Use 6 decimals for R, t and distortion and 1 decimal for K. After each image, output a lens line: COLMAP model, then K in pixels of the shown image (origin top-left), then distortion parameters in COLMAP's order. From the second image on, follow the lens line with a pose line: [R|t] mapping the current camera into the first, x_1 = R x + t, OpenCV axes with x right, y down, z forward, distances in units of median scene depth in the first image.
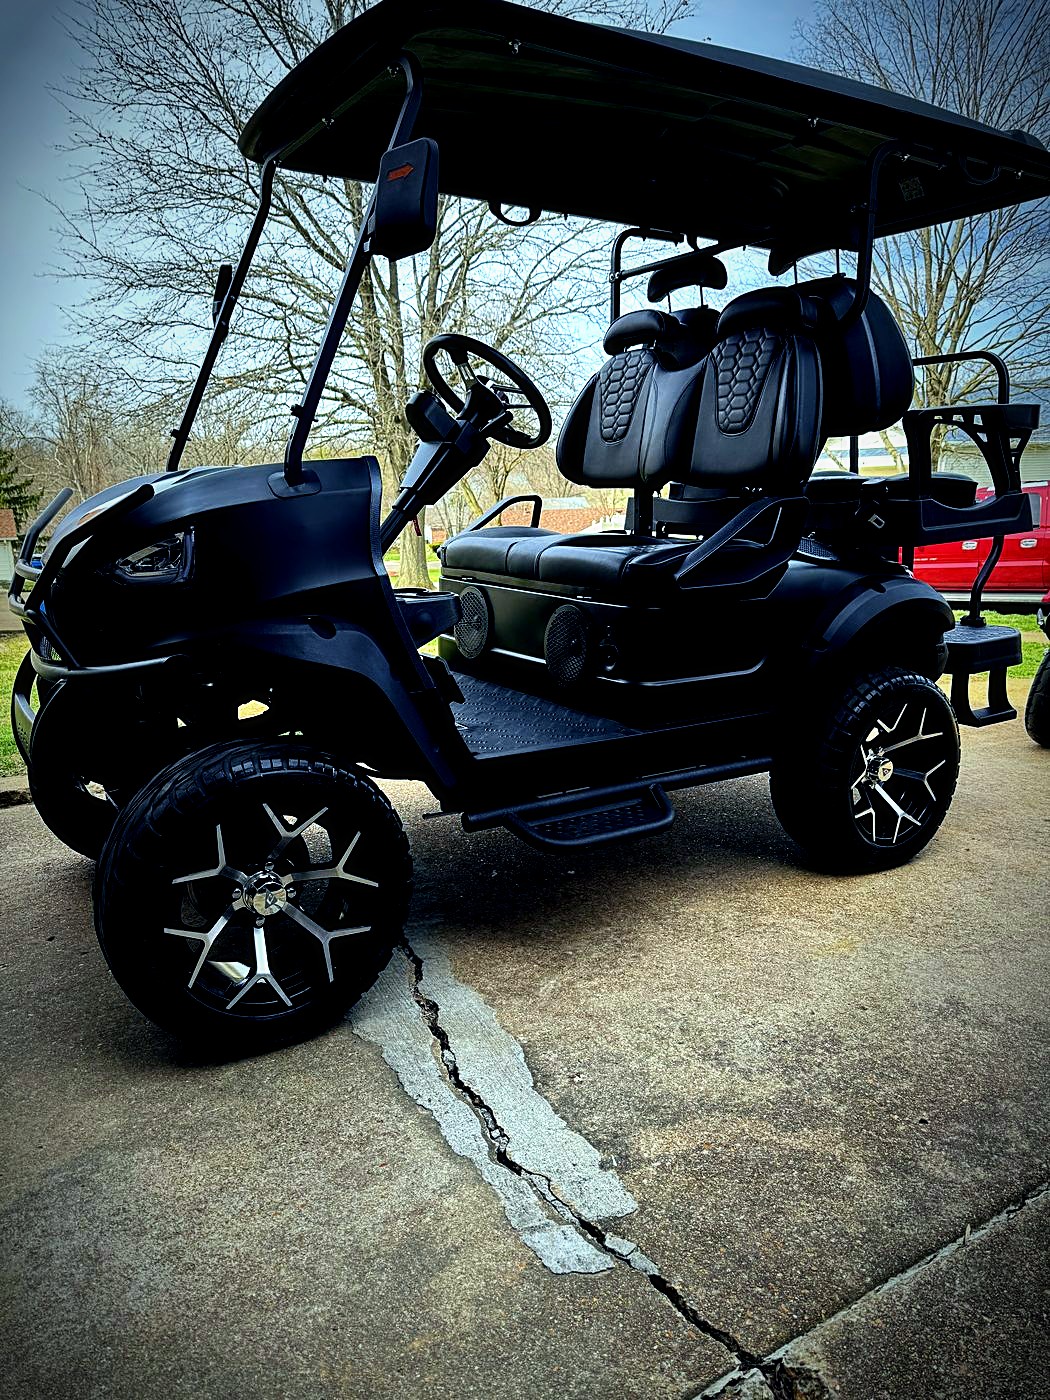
lens RADIAL K [[1007.3, 0, 525.0], [0, 1007.3, 700.0], [0, 0, 1]] dist [-0.000675, -0.001329]
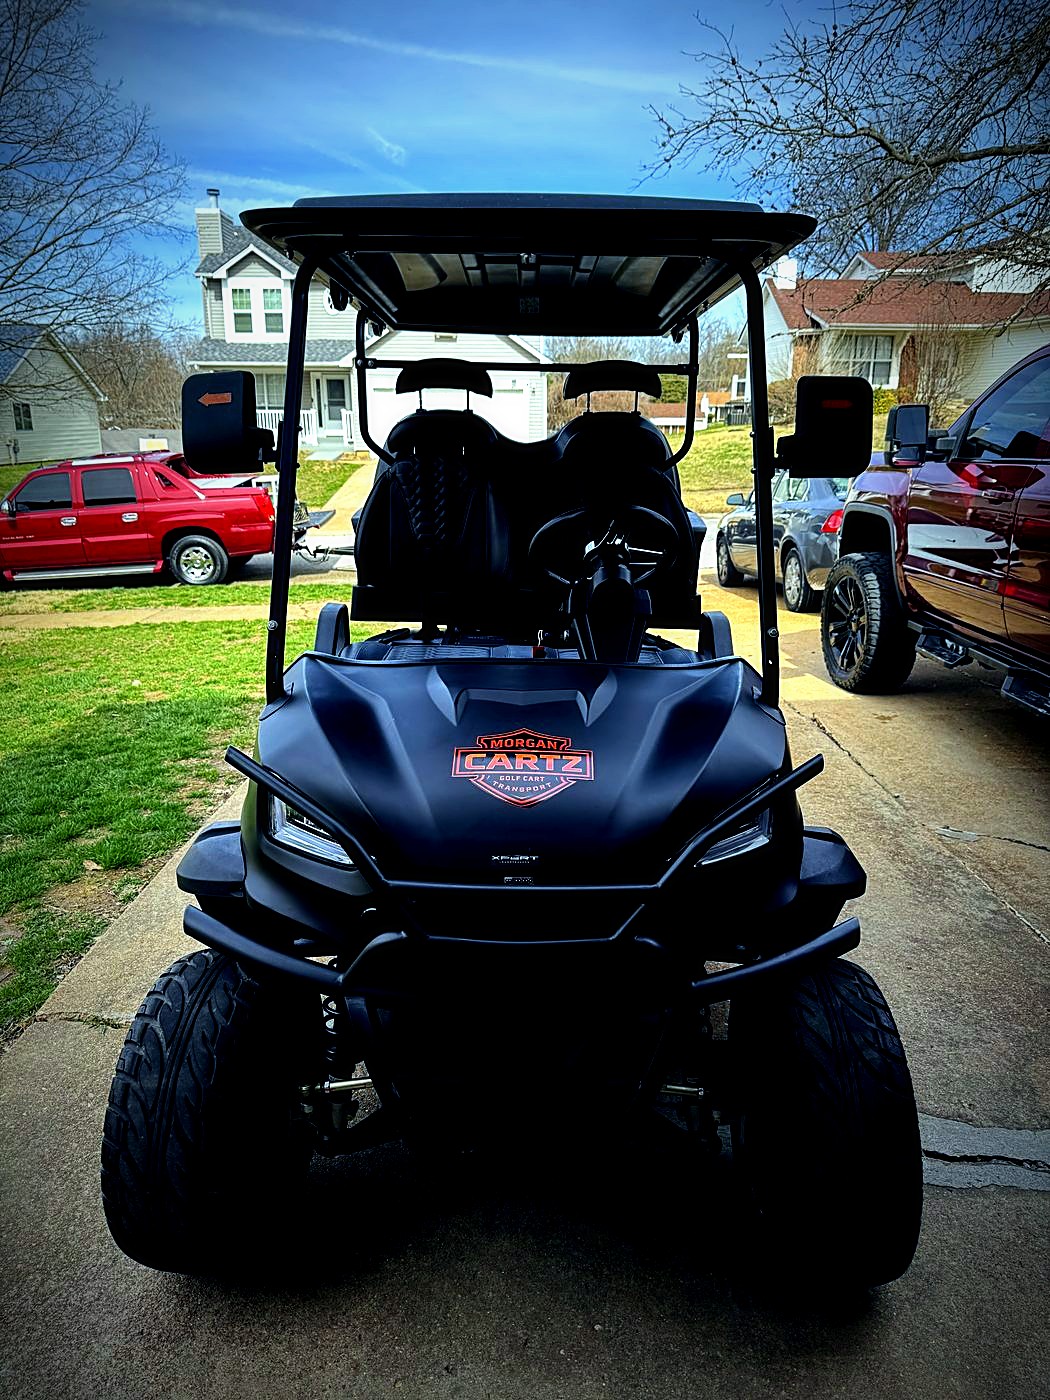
lens RADIAL K [[1007.3, 0, 525.0], [0, 1007.3, 700.0], [0, 0, 1]] dist [-0.000675, -0.001329]
pose [[0.517883, -0.209978, 0.829281, -0.701217], [0.153725, 0.976470, 0.151246, -0.249272], [-0.841526, 0.049154, 0.537976, 0.415414]]
